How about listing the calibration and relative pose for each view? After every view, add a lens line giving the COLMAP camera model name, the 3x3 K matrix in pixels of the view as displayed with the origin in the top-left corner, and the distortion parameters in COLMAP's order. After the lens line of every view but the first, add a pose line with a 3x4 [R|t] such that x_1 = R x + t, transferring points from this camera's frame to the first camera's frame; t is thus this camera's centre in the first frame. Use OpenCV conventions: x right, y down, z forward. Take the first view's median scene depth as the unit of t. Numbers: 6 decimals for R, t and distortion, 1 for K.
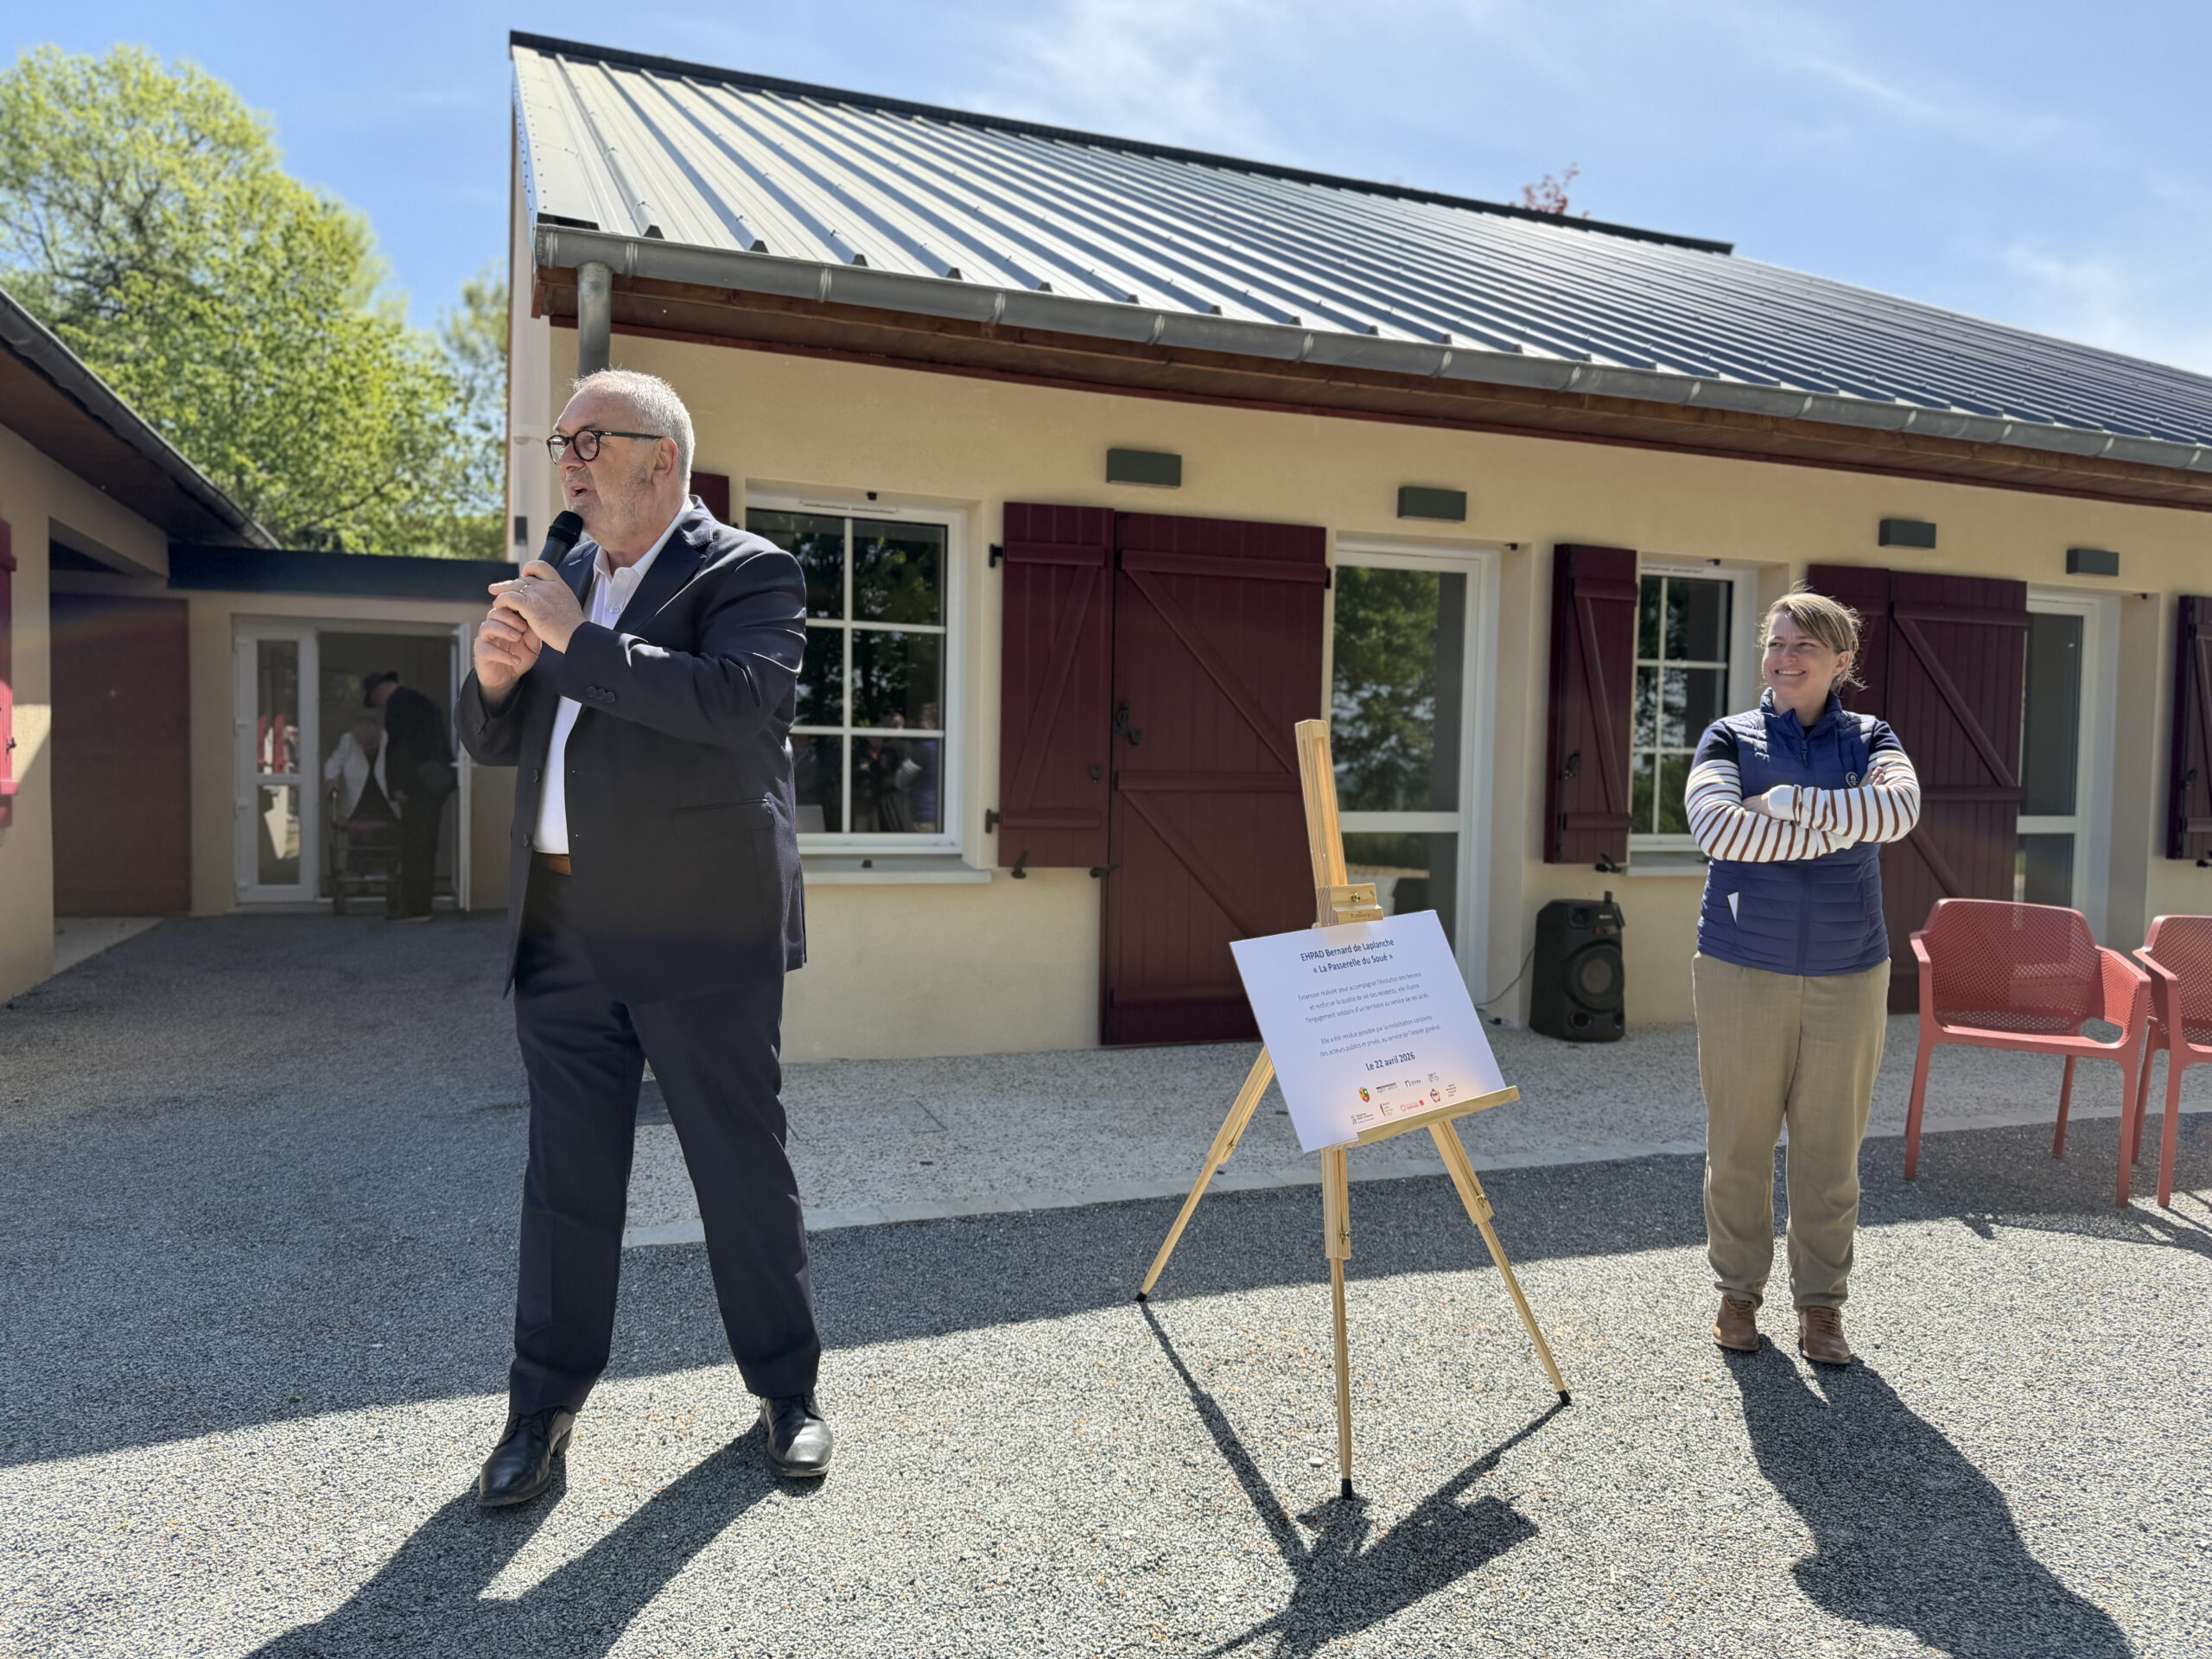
lens RADIAL K [[1541.2, 0, 1151.6], [0, 1541.2, 834.6], [0, 0, 1]] dist [0.028337, -0.044891]
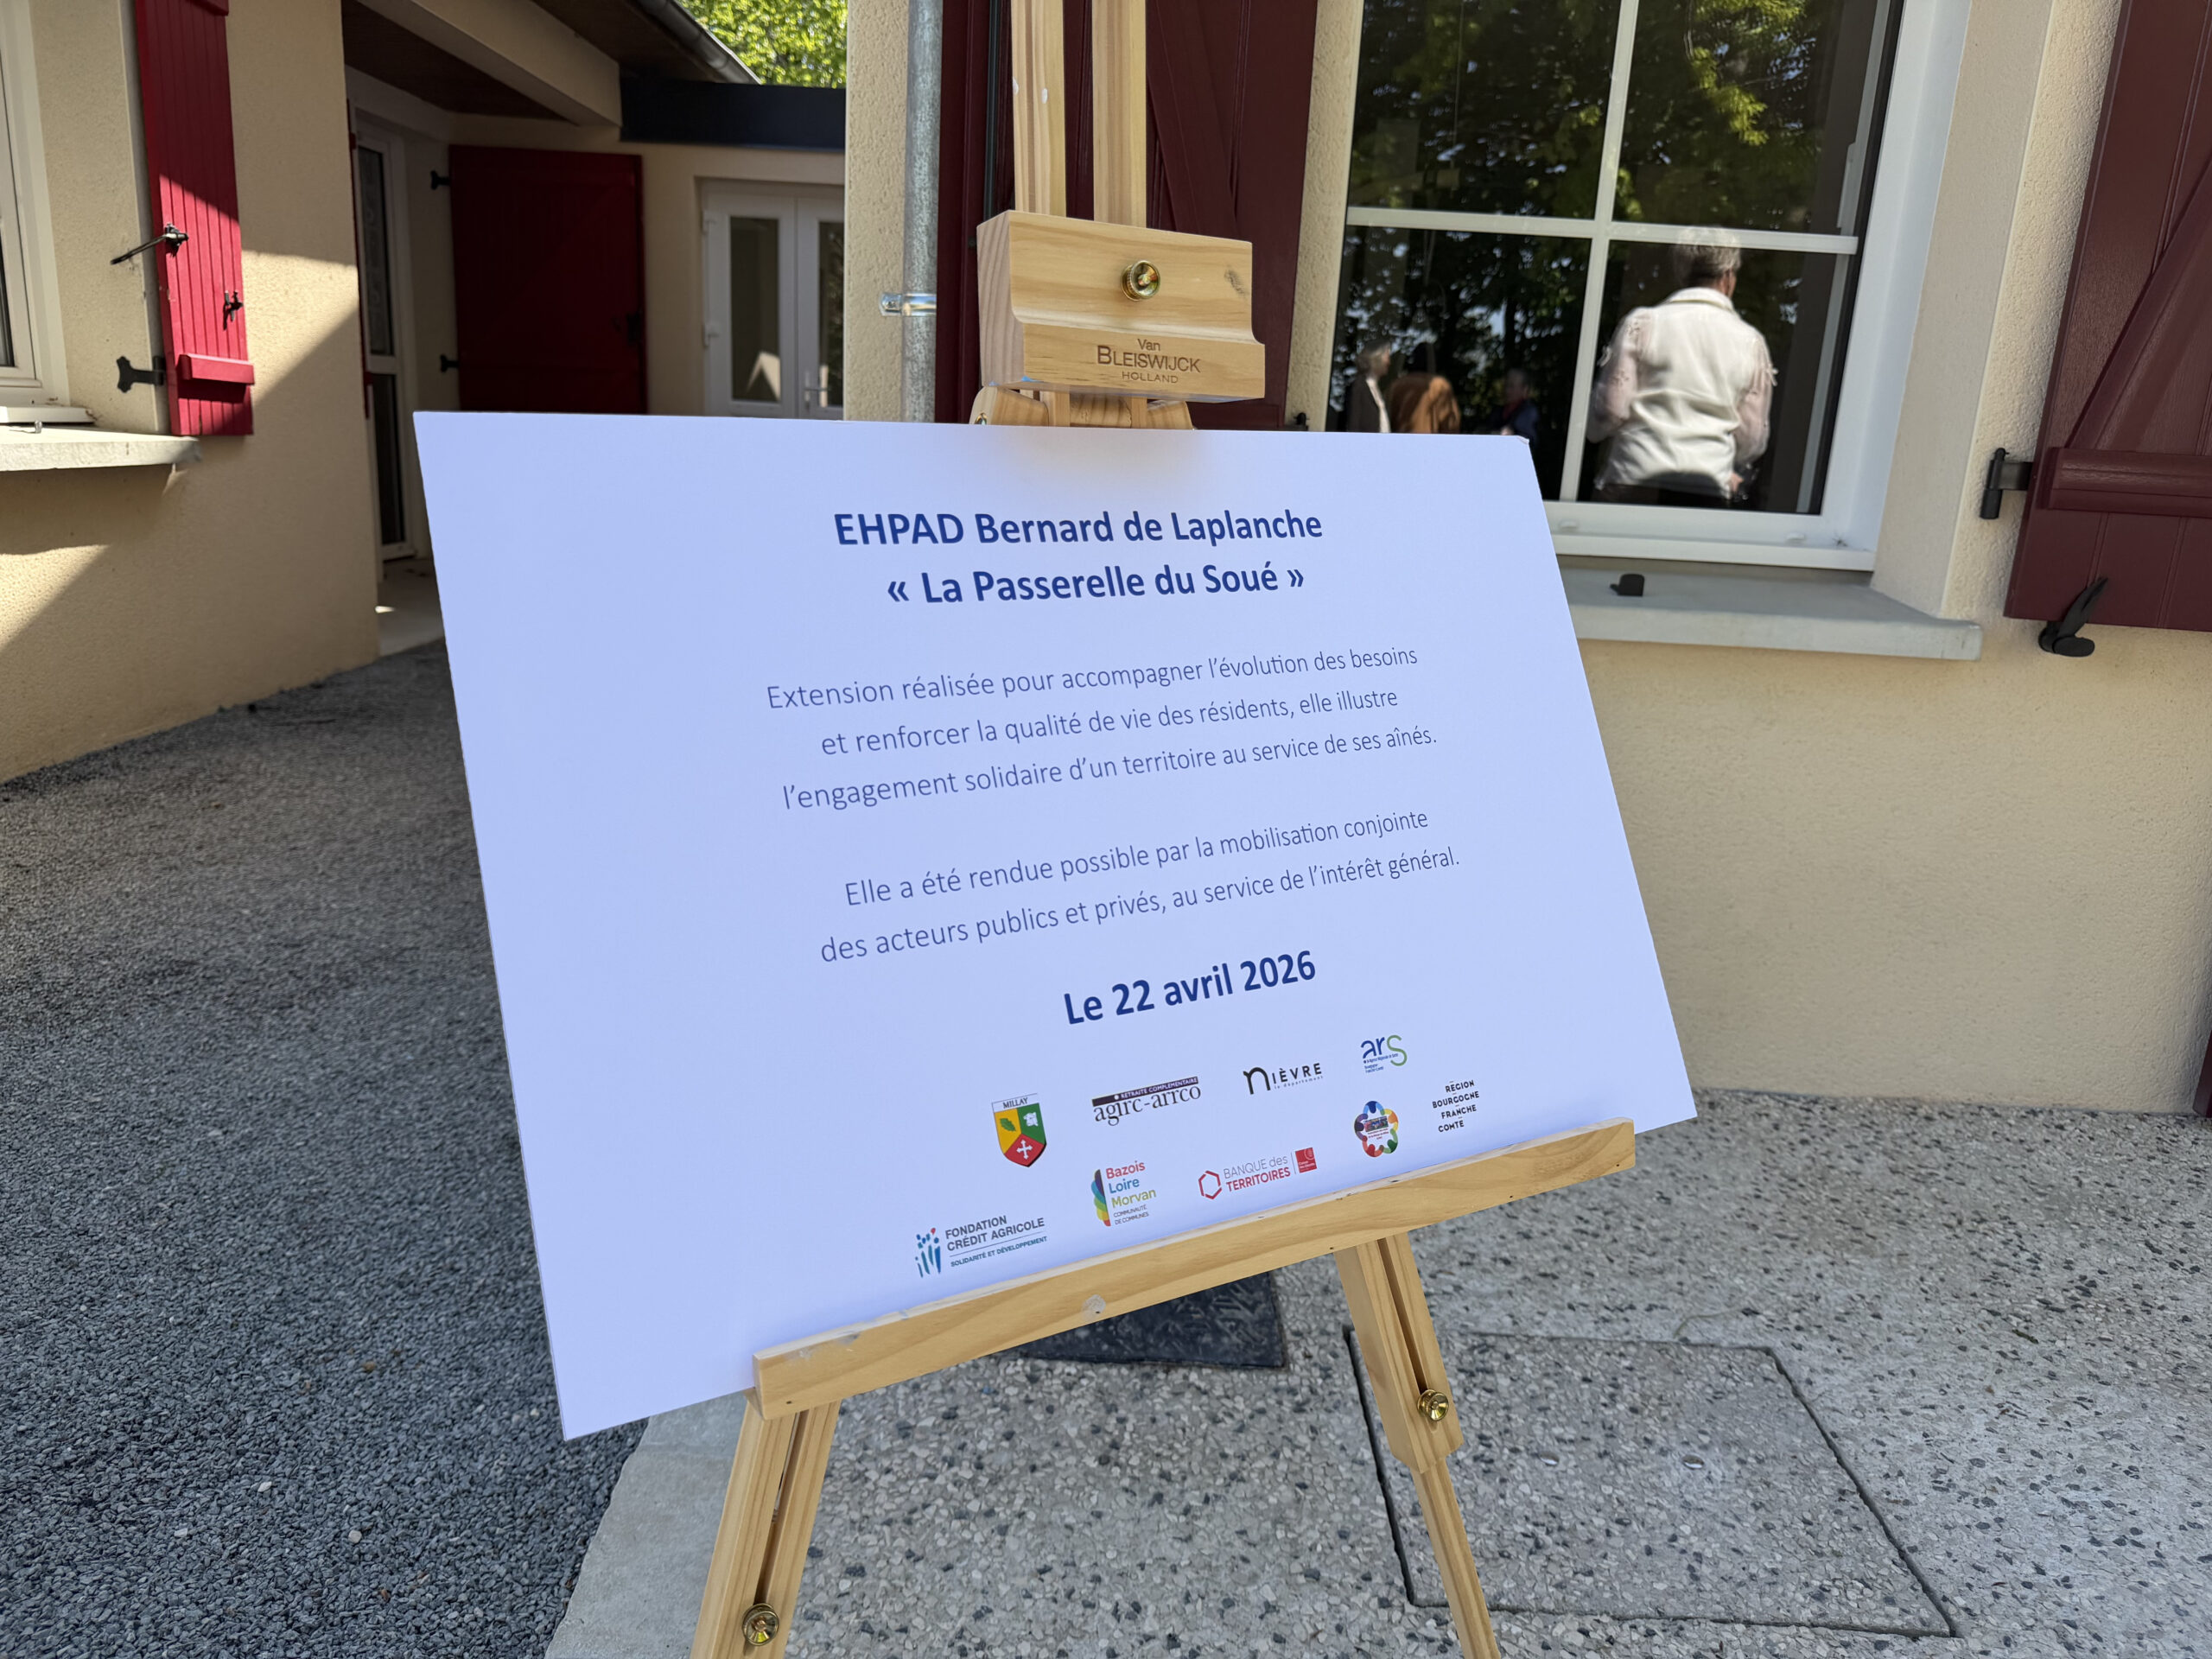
lens RADIAL K [[1541.2, 0, 1154.3], [0, 1541.2, 822.2], [0, 0, 1]] dist [0.028337, -0.044891]
pose [[0.928416, 0.121642, -0.351065, -0.135951], [-0.054599, 0.979296, 0.194930, 0.007572], [0.367508, -0.161808, 0.915836, 0.532717]]
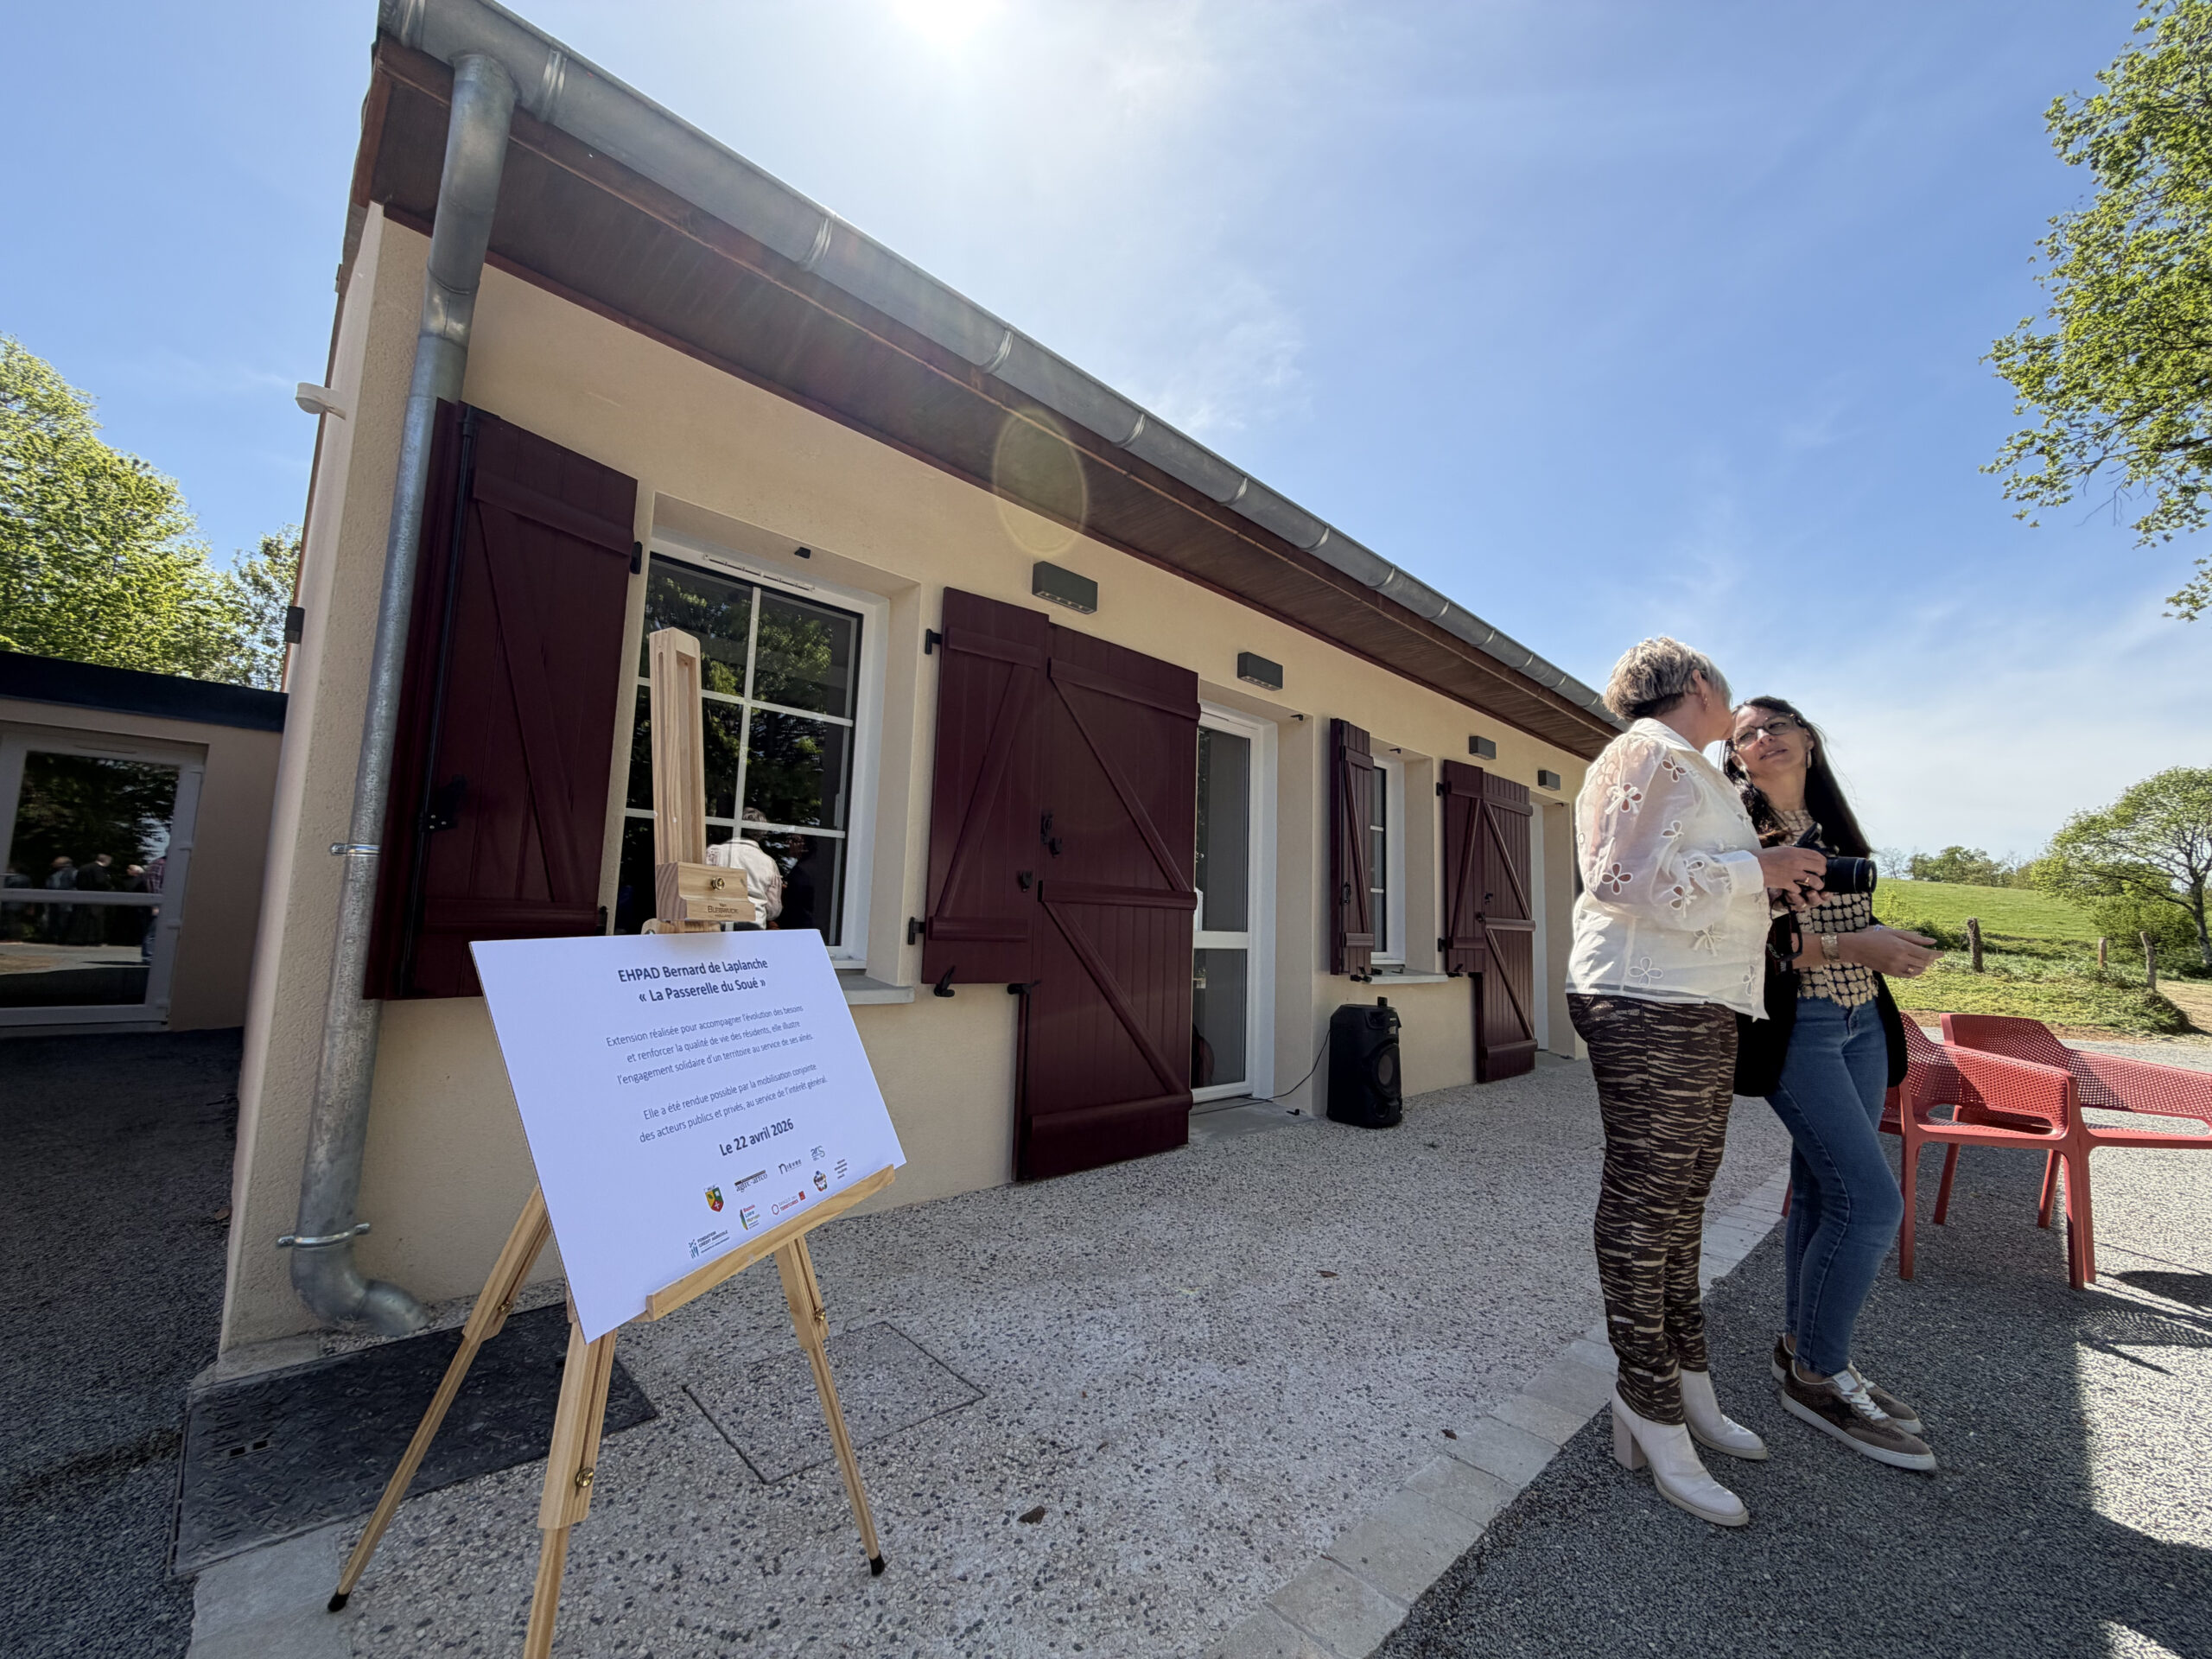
lens RADIAL K [[860.8, 0, 1084.0], [0, 860.8, 834.9], [0, 0, 1]] dist [0.002923, -0.001225]
pose [[0.933529, 0.051594, 0.354770, -0.172843], [0.000354, 0.989457, -0.144828, 0.007115], [-0.358501, 0.135327, 0.923668, 0.451841]]
